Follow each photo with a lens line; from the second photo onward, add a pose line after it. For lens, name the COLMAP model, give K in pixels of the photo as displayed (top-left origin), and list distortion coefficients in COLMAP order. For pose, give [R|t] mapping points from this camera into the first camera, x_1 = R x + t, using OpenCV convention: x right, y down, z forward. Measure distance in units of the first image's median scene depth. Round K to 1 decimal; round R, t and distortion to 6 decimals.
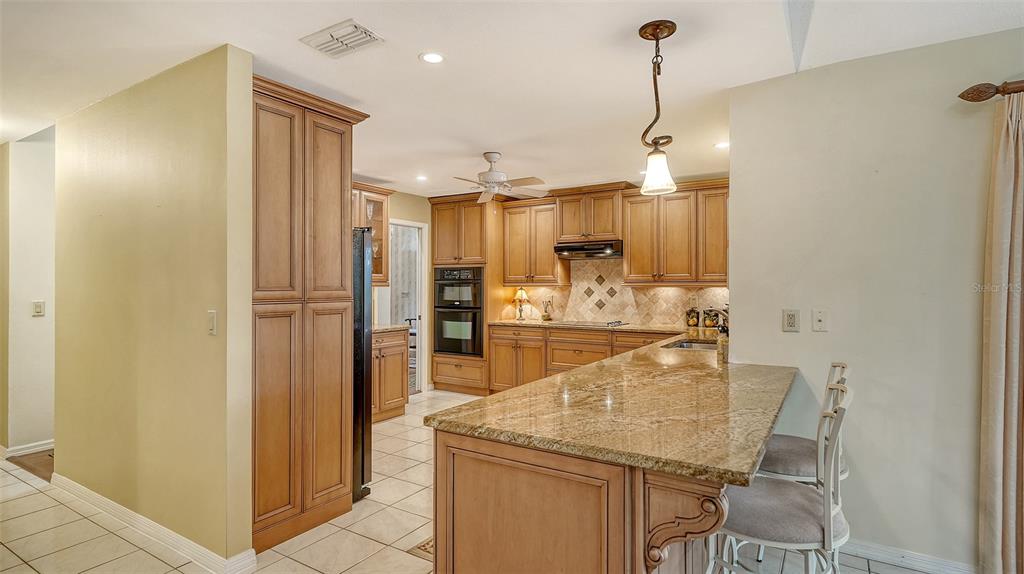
lens RADIAL K [[513.5, 0, 515.0], [0, 513.5, 280.5], [0, 0, 1]] dist [-0.017640, 0.001897]
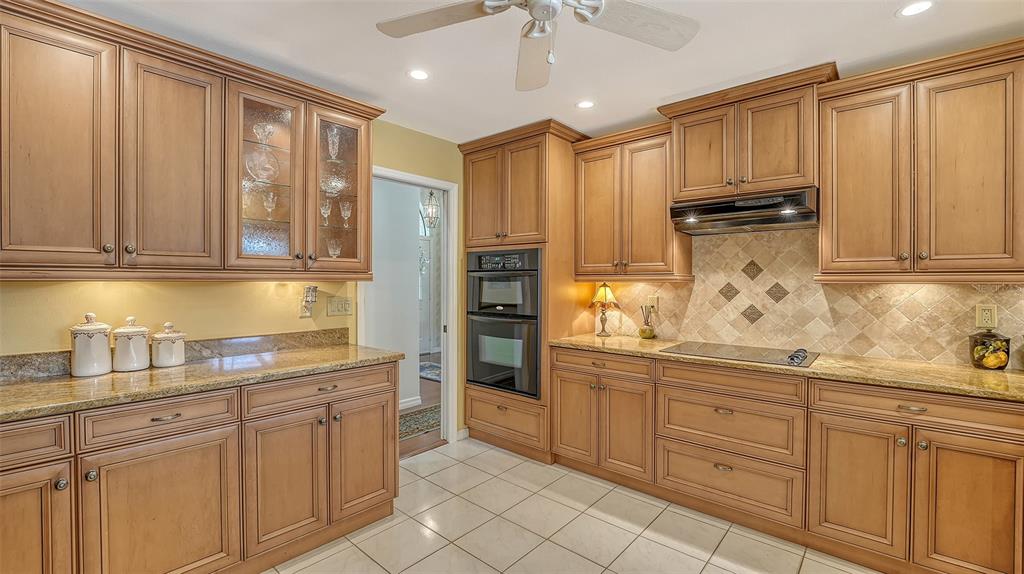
lens RADIAL K [[439.8, 0, 517.1], [0, 439.8, 285.9], [0, 0, 1]] dist [-0.022321, -0.000209]
pose [[0.988526, 0.003684, -0.151006, -0.012466], [-0.000298, 0.999748, 0.022443, 0.005710], [0.151051, -0.022141, 0.988278, 0.494195]]
